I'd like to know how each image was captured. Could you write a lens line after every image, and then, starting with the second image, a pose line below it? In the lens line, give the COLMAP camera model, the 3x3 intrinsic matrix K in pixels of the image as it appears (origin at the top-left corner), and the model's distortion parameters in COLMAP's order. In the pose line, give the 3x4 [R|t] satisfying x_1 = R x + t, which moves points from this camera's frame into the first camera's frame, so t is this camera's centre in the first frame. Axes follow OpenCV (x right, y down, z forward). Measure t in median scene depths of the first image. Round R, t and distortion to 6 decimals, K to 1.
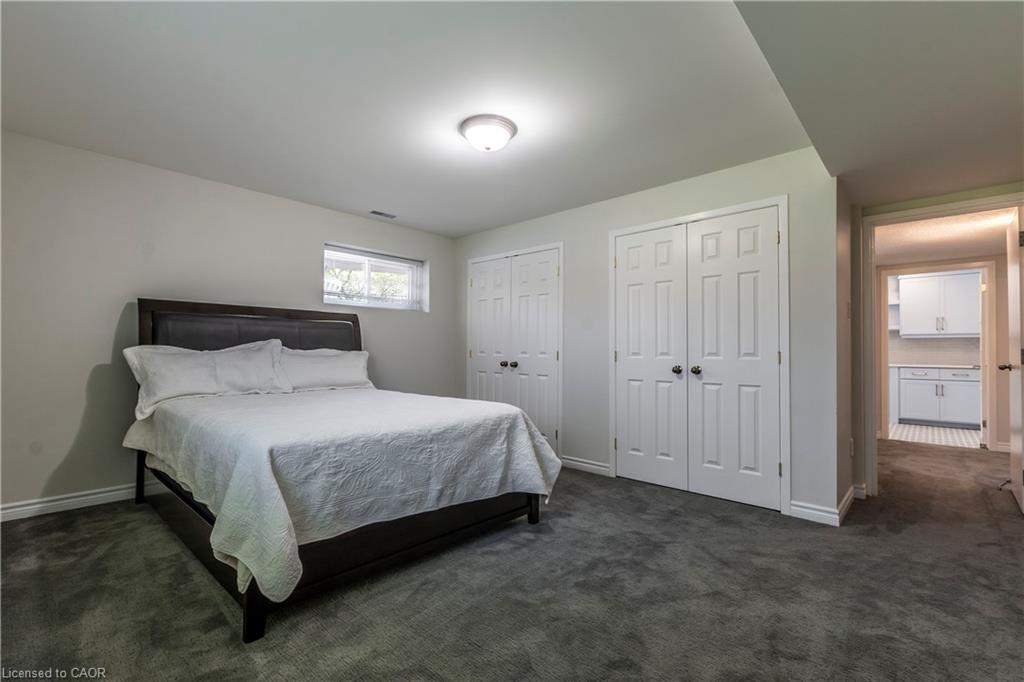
lens RADIAL K [[457.5, 0, 512.0], [0, 457.5, 347.8], [0, 0, 1]] dist [0.001535, 0.000376]
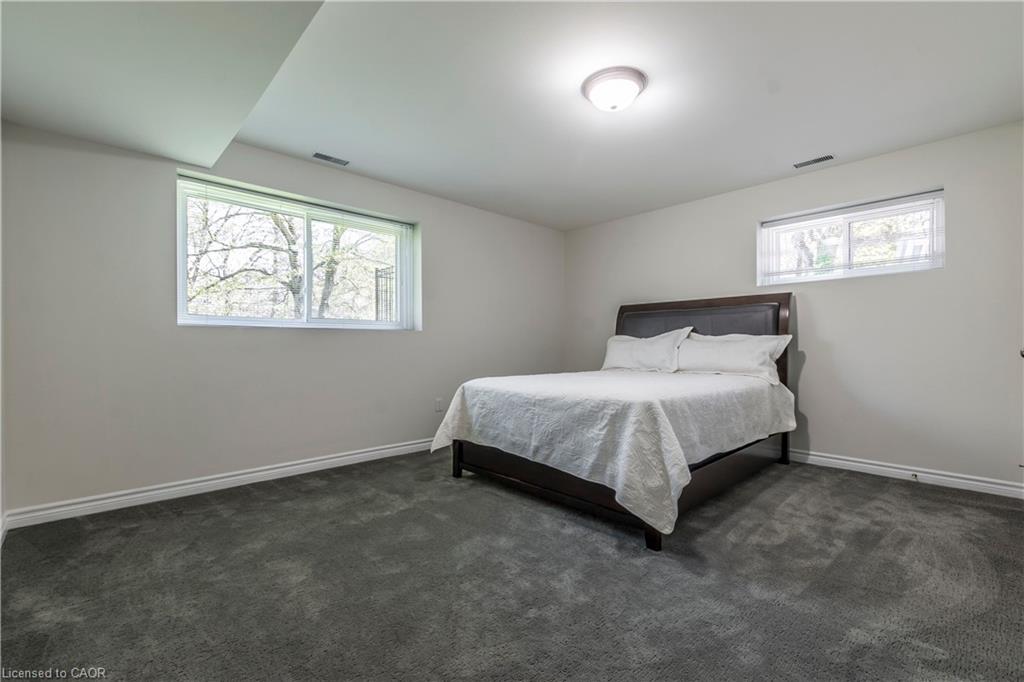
lens RADIAL K [[457.5, 0, 512.0], [0, 457.5, 347.8], [0, 0, 1]] dist [0.001535, 0.000376]
pose [[-0.082078, -0.007228, -0.996600, 0.932330], [0.011008, 0.999906, -0.008159, 0.053152], [0.996565, -0.011640, -0.081991, 0.921807]]
